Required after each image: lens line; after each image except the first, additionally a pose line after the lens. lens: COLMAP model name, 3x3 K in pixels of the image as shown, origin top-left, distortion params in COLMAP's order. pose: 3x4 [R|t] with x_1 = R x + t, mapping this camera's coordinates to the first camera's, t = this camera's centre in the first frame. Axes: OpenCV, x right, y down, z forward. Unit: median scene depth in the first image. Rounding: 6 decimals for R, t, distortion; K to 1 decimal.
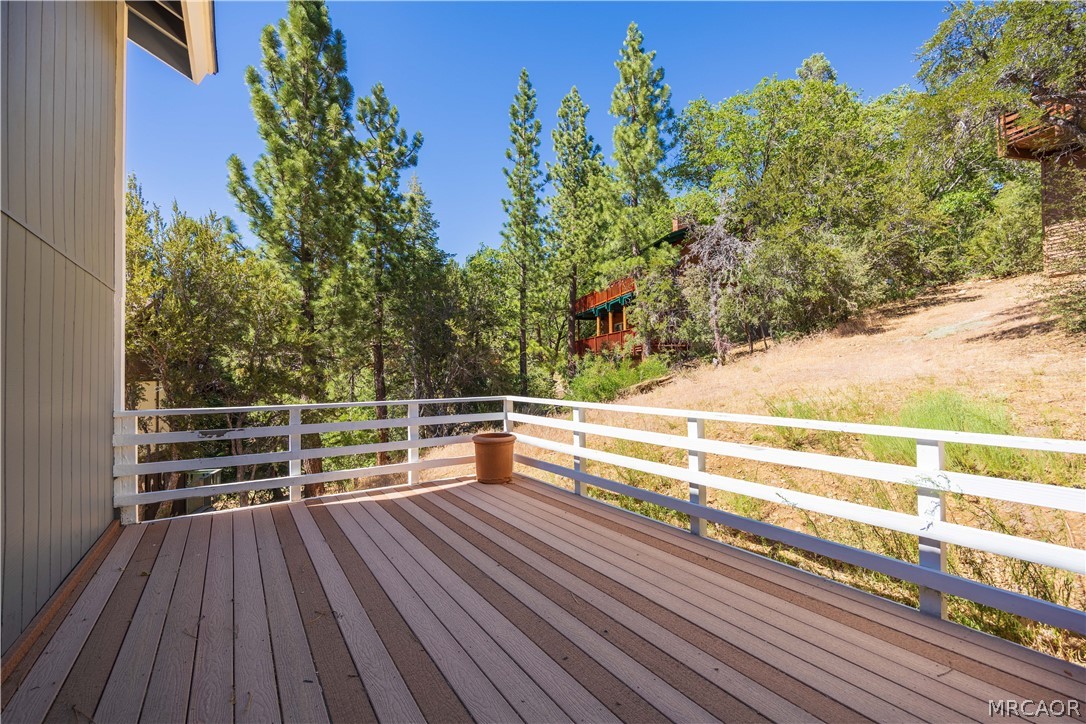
lens RADIAL K [[488.9, 0, 543.0], [0, 488.9, 362.0], [0, 0, 1]] dist [0.000969, 0.000137]
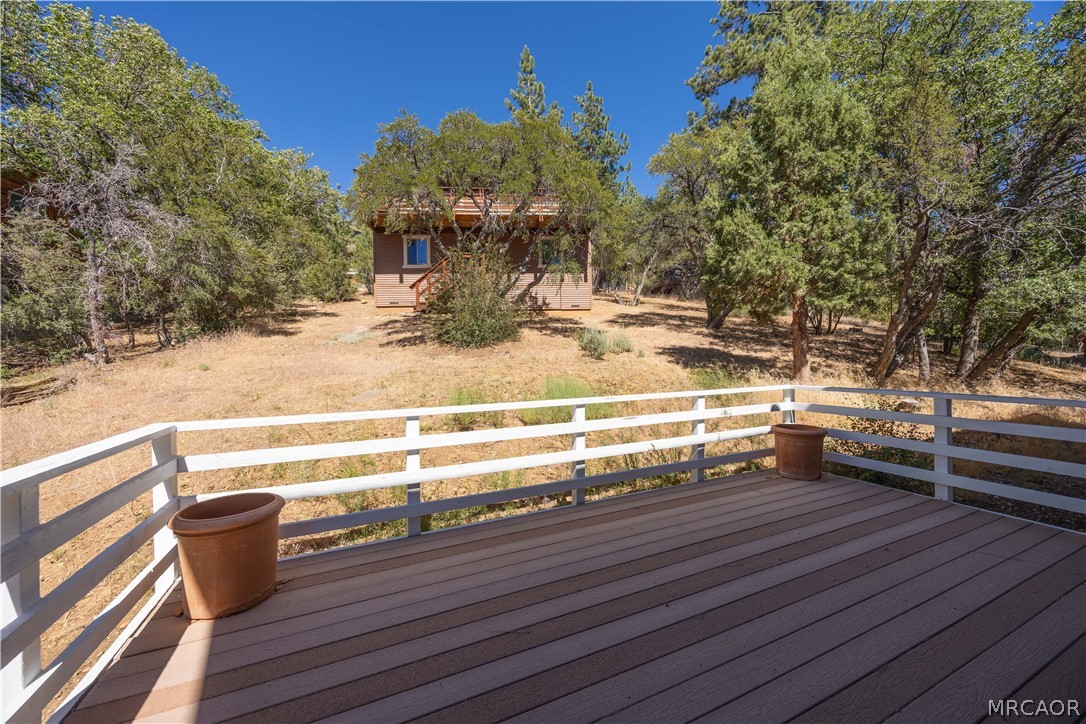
lens RADIAL K [[411.8, 0, 543.0], [0, 411.8, 362.0], [0, 0, 1]] dist [-0.000448, -0.000036]
pose [[0.123904, 0.004626, 0.992283, -0.622604], [-0.004374, 0.999982, -0.004116, 0.017439], [-0.992285, -0.003830, 0.123922, 0.889876]]
